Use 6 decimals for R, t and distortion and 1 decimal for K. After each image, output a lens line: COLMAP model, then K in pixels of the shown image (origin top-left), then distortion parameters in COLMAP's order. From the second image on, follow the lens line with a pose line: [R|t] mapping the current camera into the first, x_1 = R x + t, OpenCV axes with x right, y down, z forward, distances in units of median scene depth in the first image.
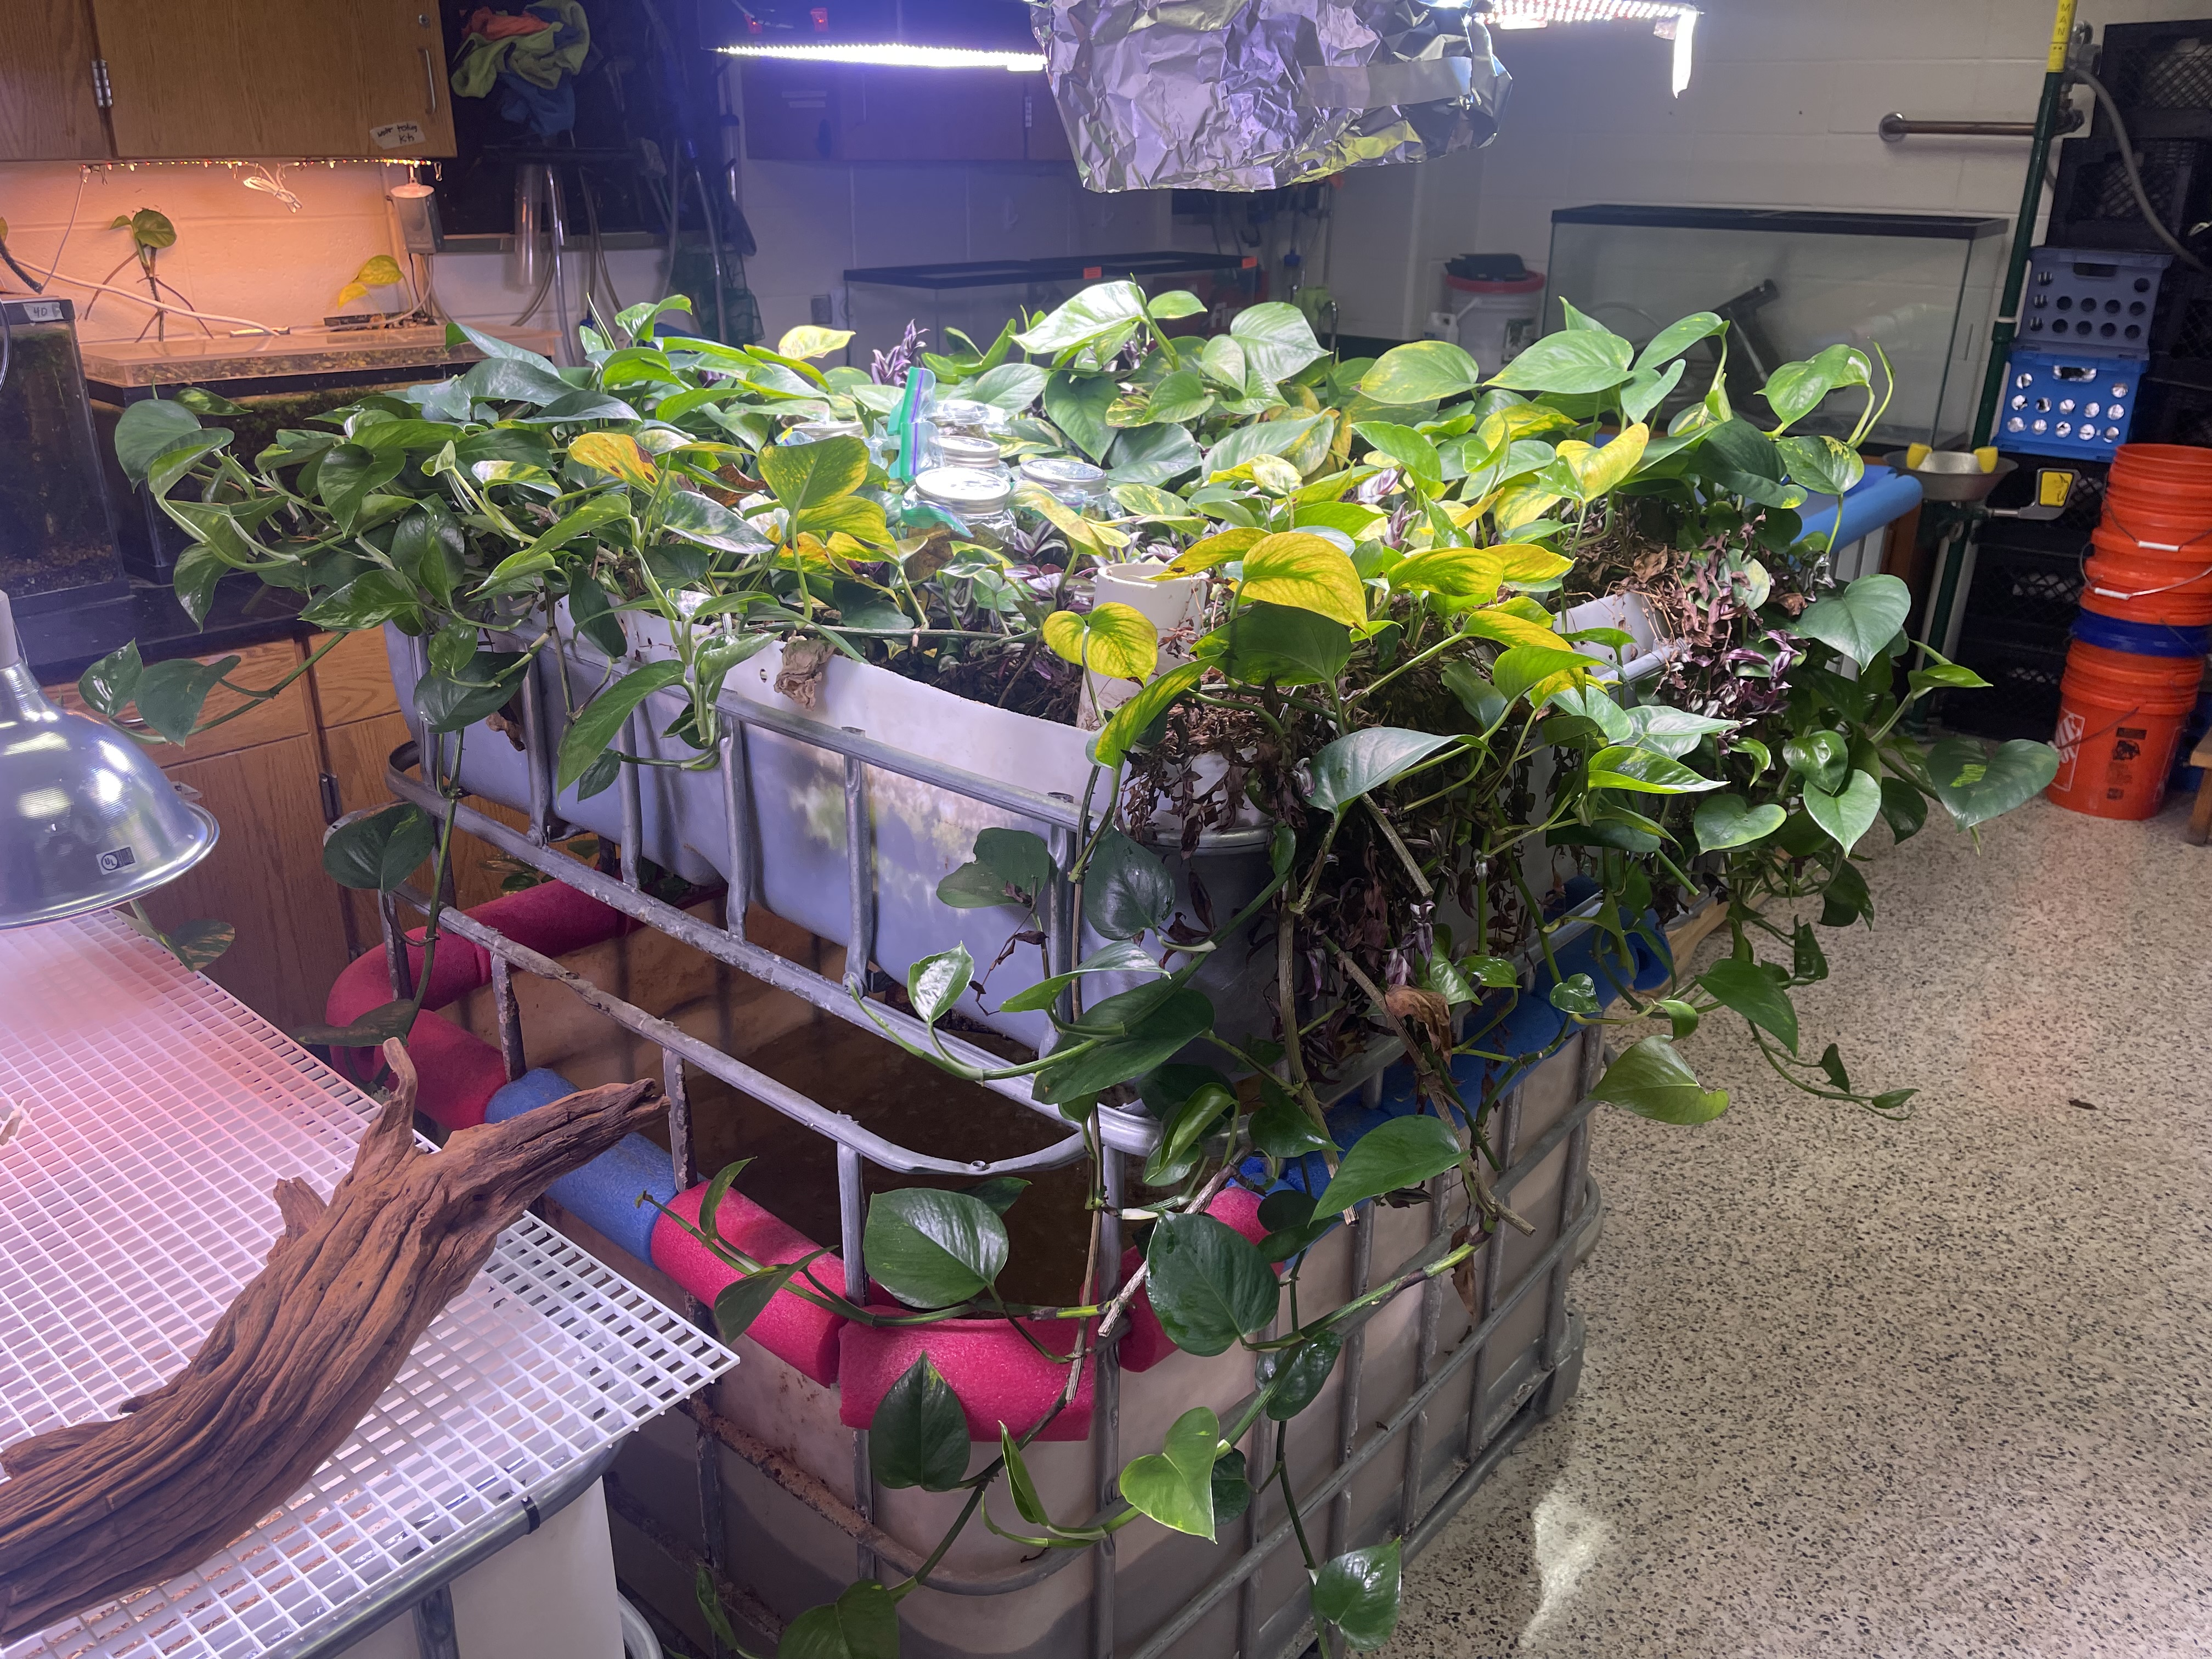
lens RADIAL K [[1697.3, 0, 1095.9], [0, 1697.3, 824.0], [0, 0, 1]] dist [0.077149, -0.123202]
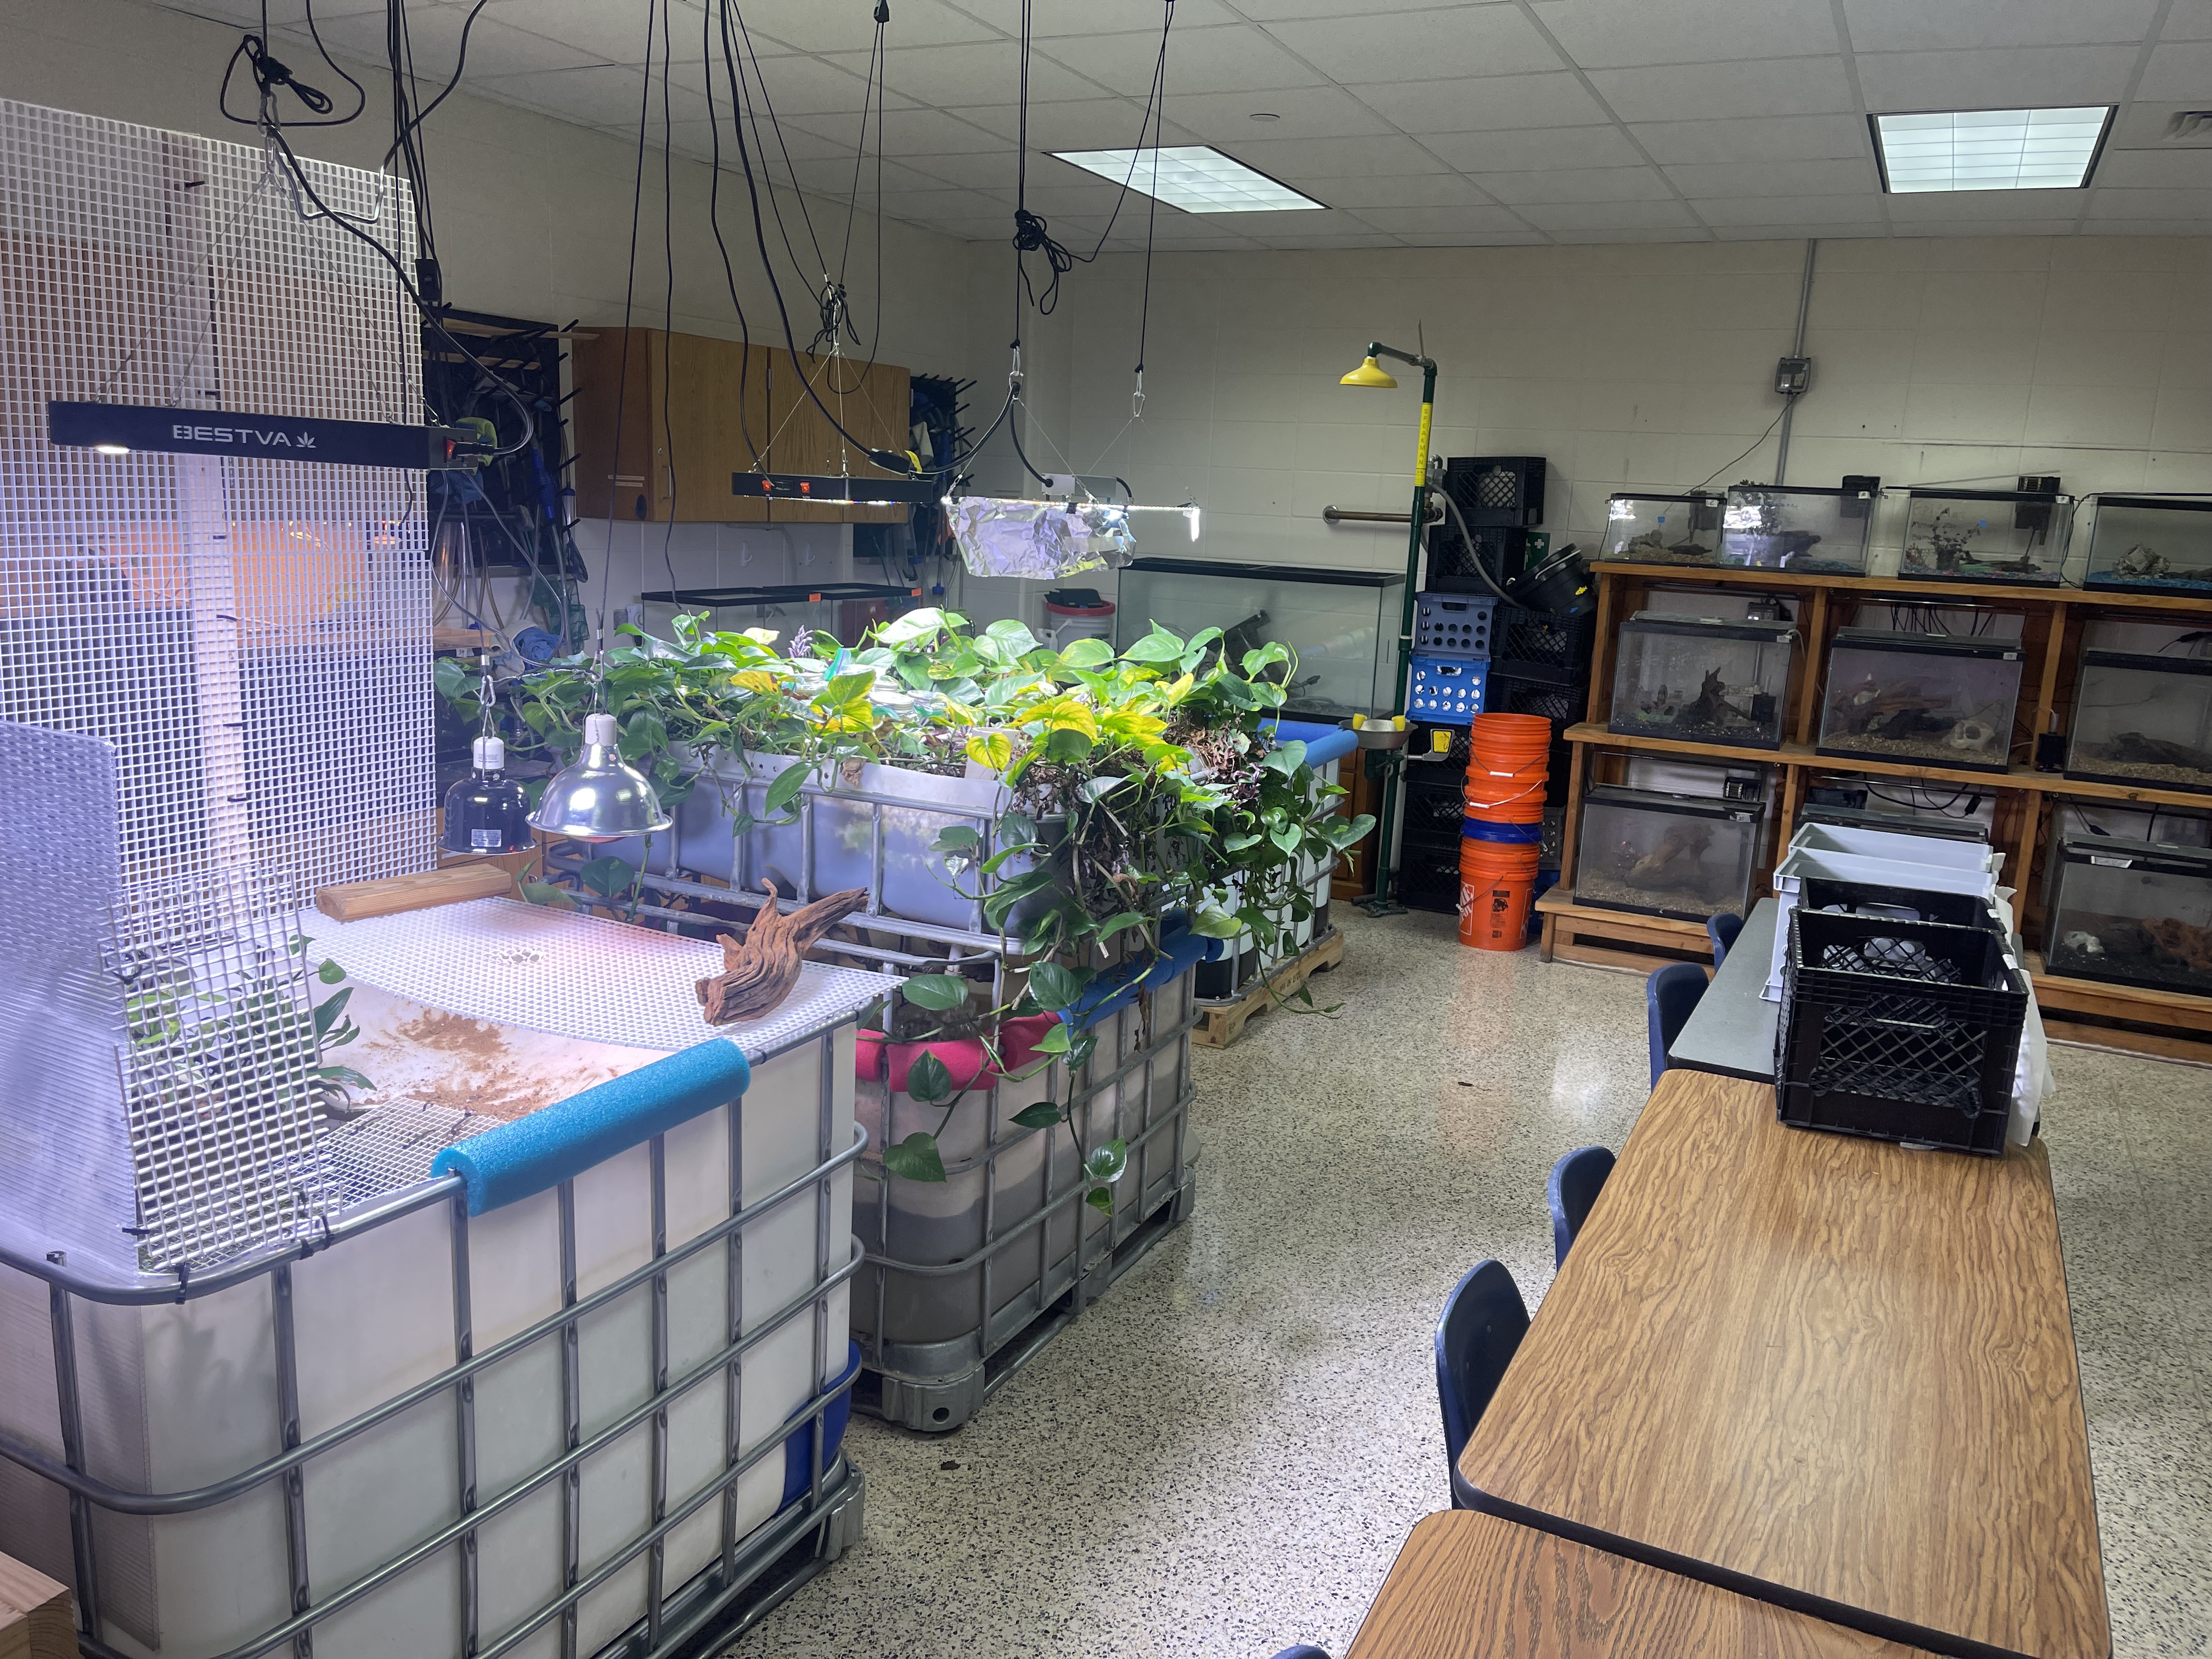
lens RADIAL K [[1680.6, 0, 1119.4], [0, 1680.6, 843.7], [0, 0, 1]] dist [0.092543, -0.132170]
pose [[0.966103, -0.022128, 0.257207, -0.283769], [0.064009, 0.985741, -0.155620, 0.267036], [-0.250096, 0.166809, 0.953744, -0.863714]]
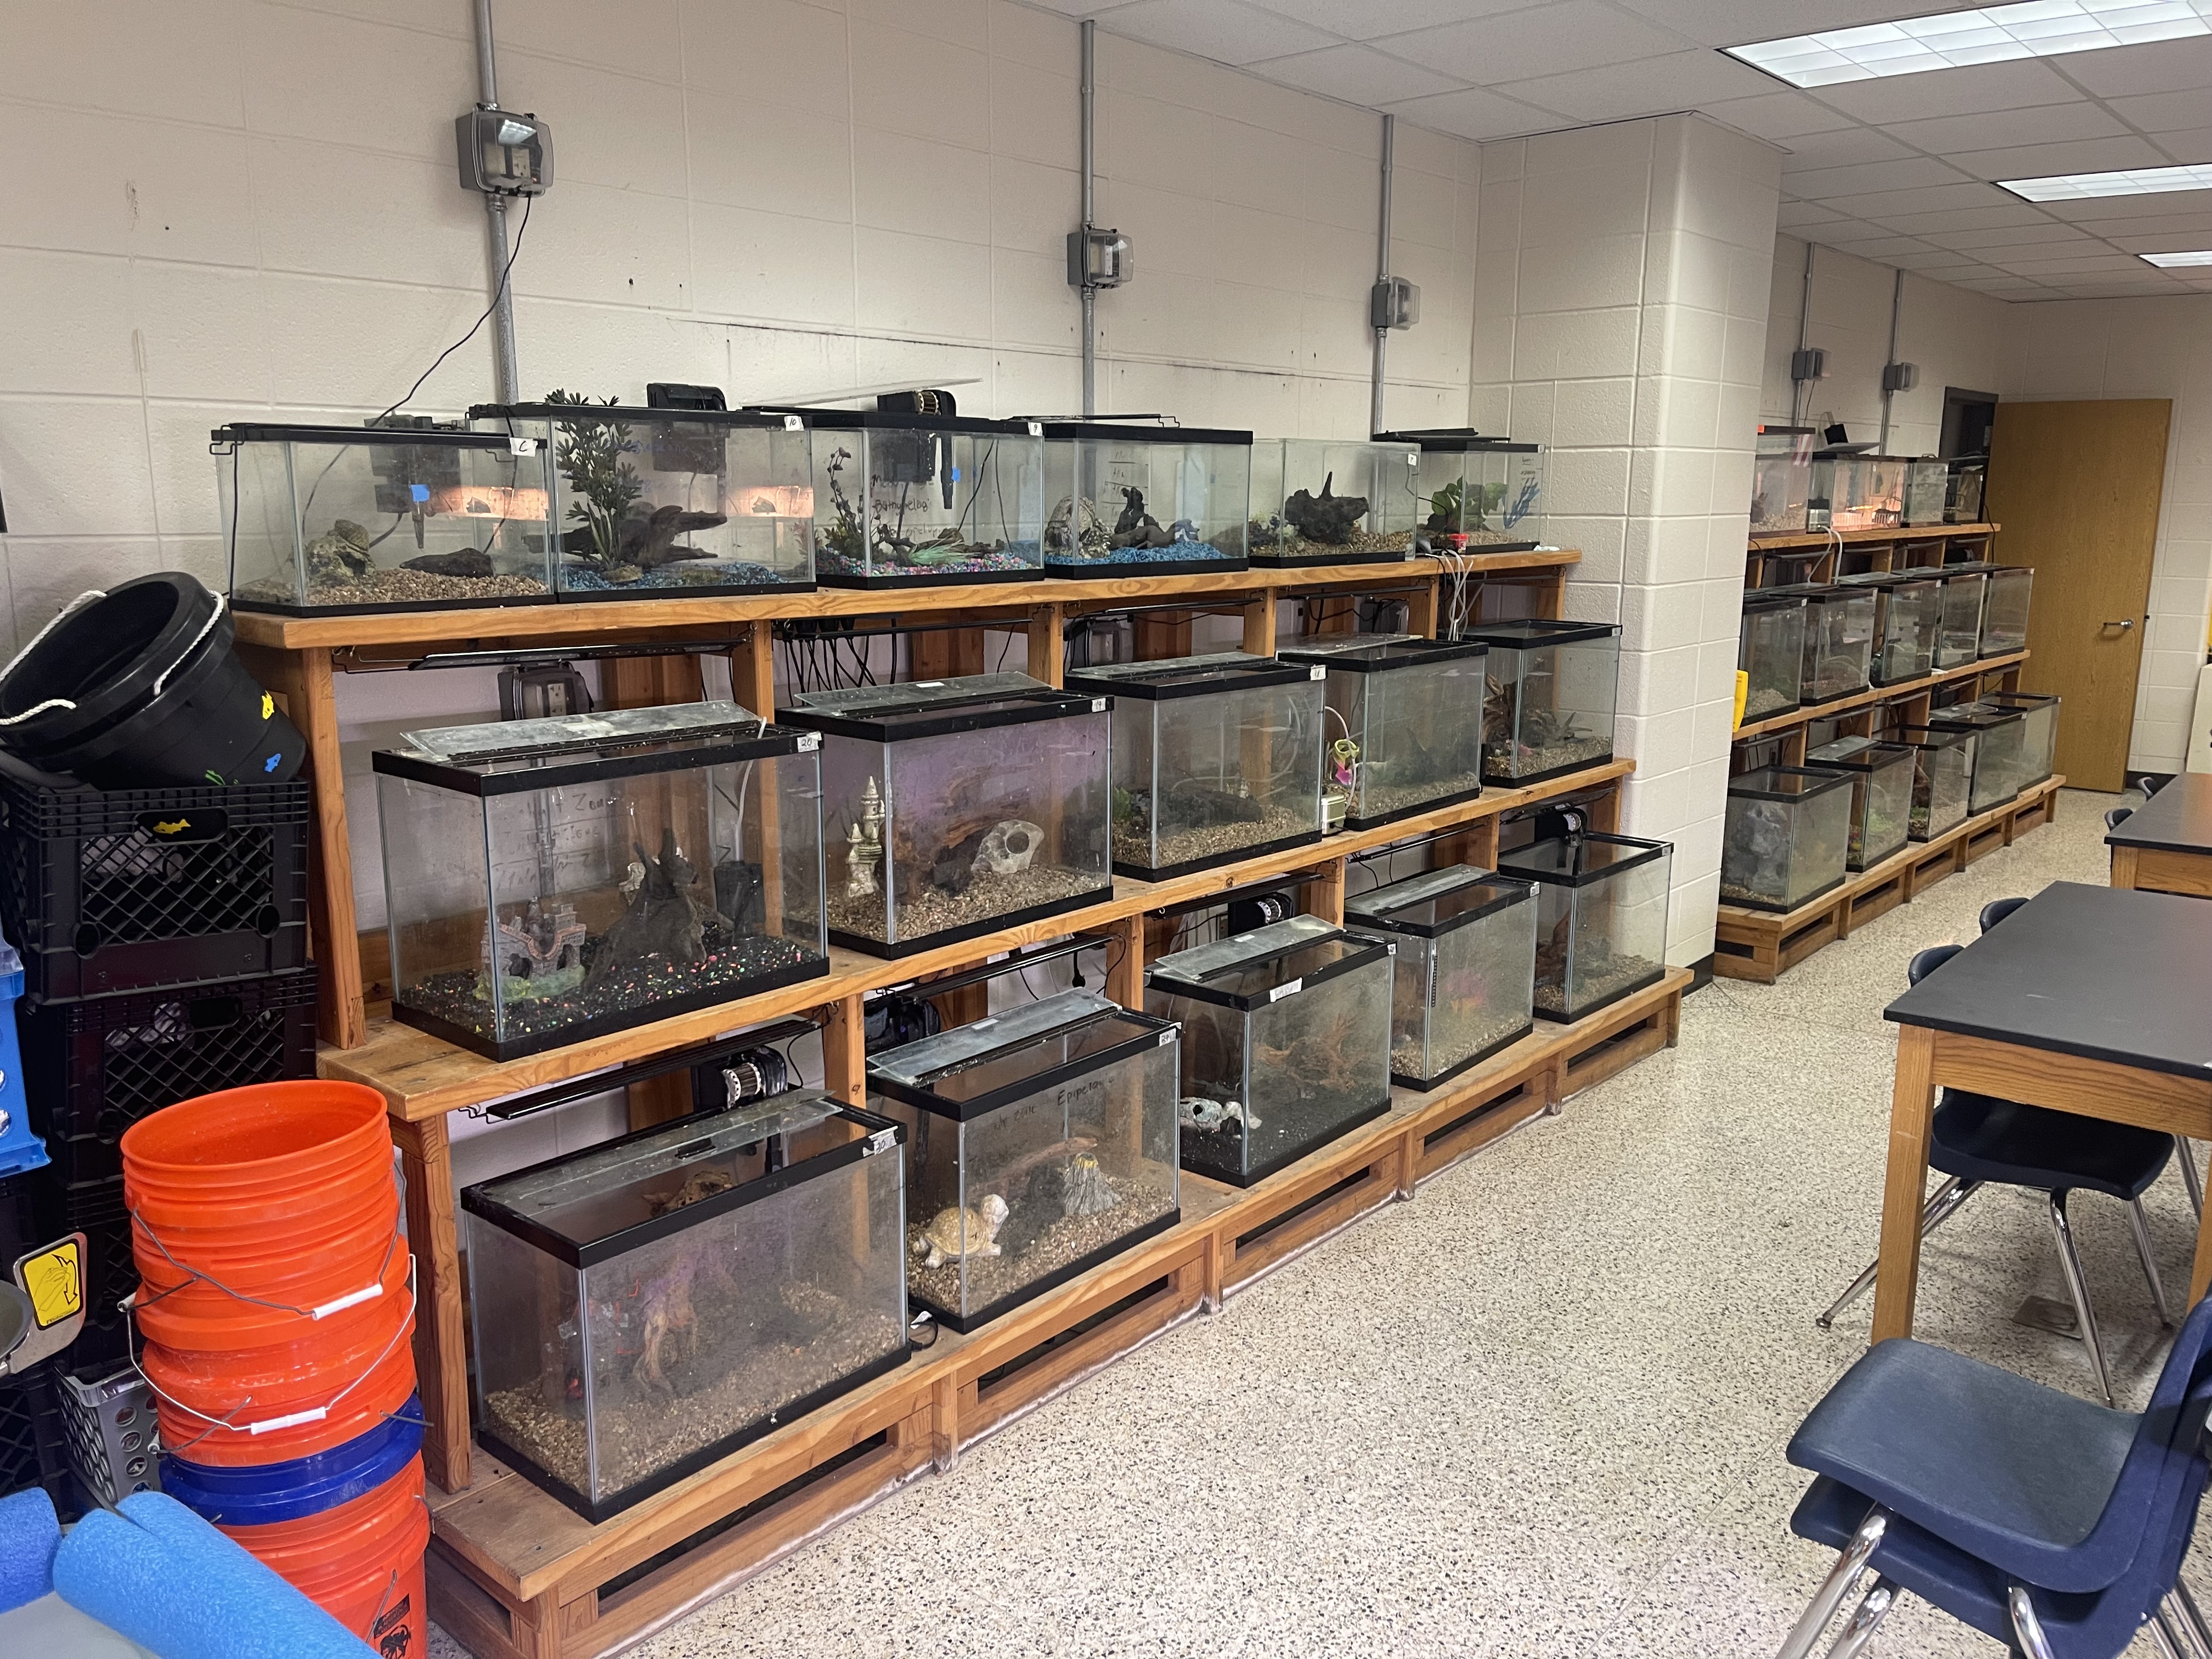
lens RADIAL K [[1680.6, 0, 1119.4], [0, 1680.6, 843.7], [0, 0, 1]] dist [0.092543, -0.132170]
pose [[-0.008077, -0.220768, 0.975293, 0.315615], [0.369441, 0.905661, 0.208065, -0.656718], [-0.929219, 0.361994, 0.074246, 1.488654]]
